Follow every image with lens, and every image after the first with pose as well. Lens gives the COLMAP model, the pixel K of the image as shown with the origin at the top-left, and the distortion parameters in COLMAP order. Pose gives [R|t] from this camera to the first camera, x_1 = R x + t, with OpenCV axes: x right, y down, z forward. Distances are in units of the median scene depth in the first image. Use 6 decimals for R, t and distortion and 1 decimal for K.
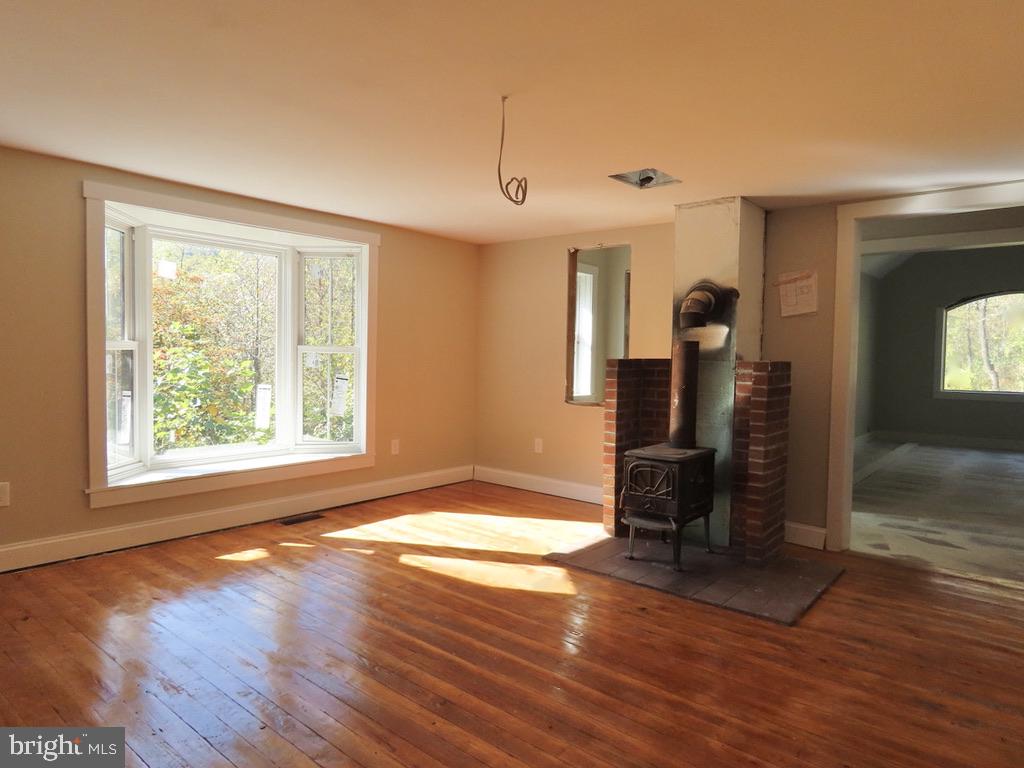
lens RADIAL K [[650.1, 0, 512.0], [0, 650.1, 384.0], [0, 0, 1]] dist [0.005295, 0.001833]
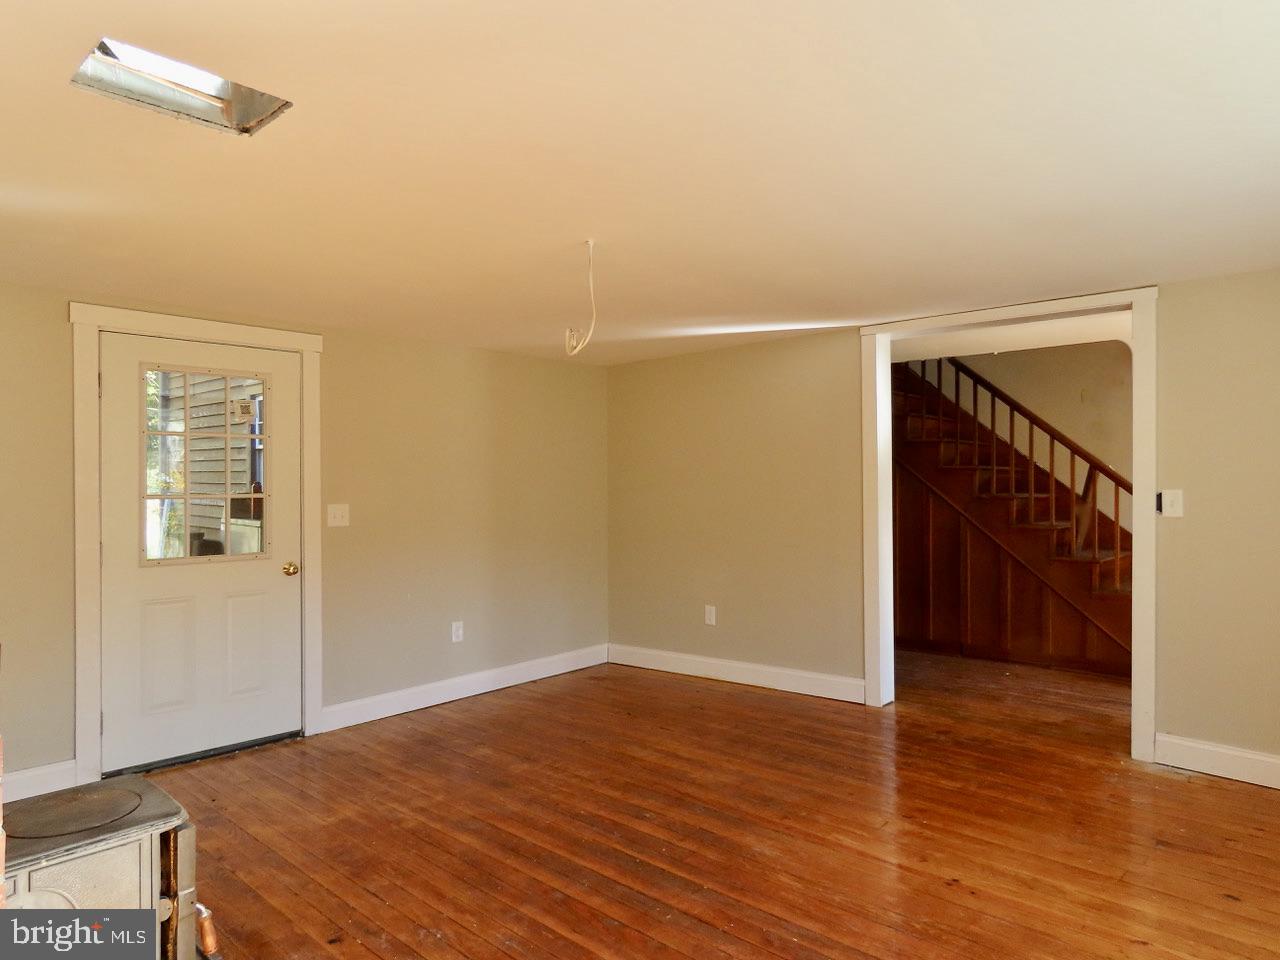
lens RADIAL K [[812.6, 0, 640.0], [0, 812.6, 480.0], [0, 0, 1]] dist [0.005295, 0.001833]
pose [[-0.998894, -0.015017, 0.044563, -0.095191], [-0.012741, 0.998621, 0.050934, -0.110431], [-0.045266, 0.050310, -0.997707, 1.486993]]
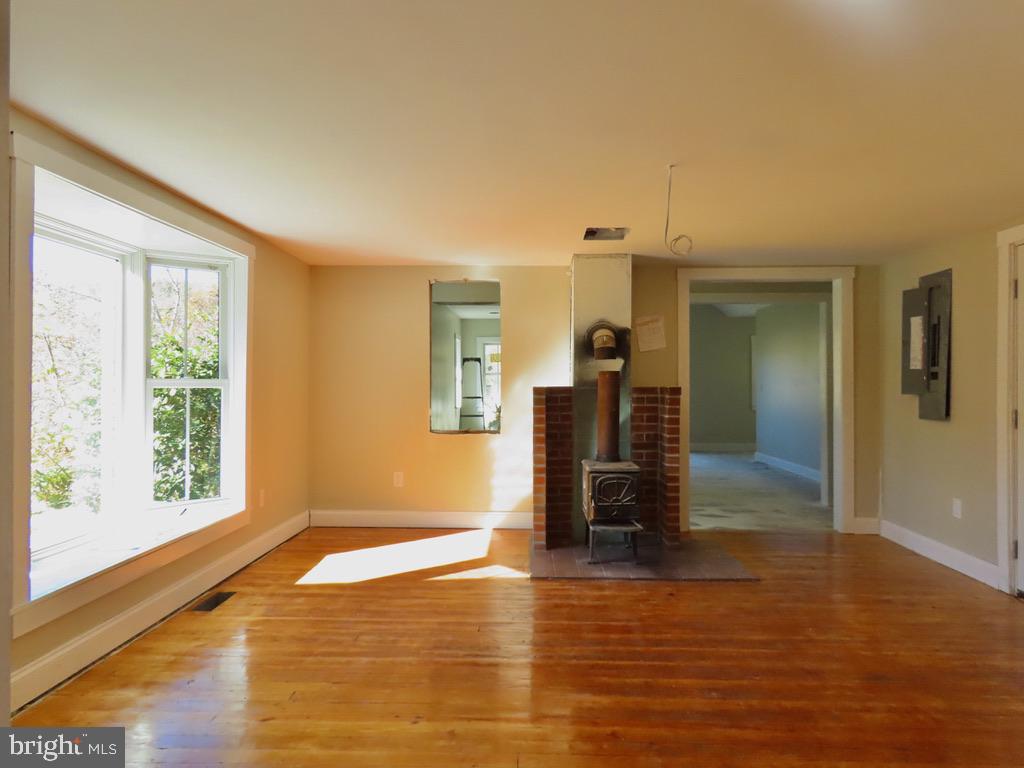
lens RADIAL K [[665.4, 0, 512.0], [0, 665.4, 384.0], [0, 0, 1]] dist [-0.001816, 0.000095]
pose [[0.782074, -0.016816, 0.622958, -0.676304], [0.043209, 0.998693, -0.027287, -0.018237], [-0.621685, 0.048258, 0.781779, 0.175823]]
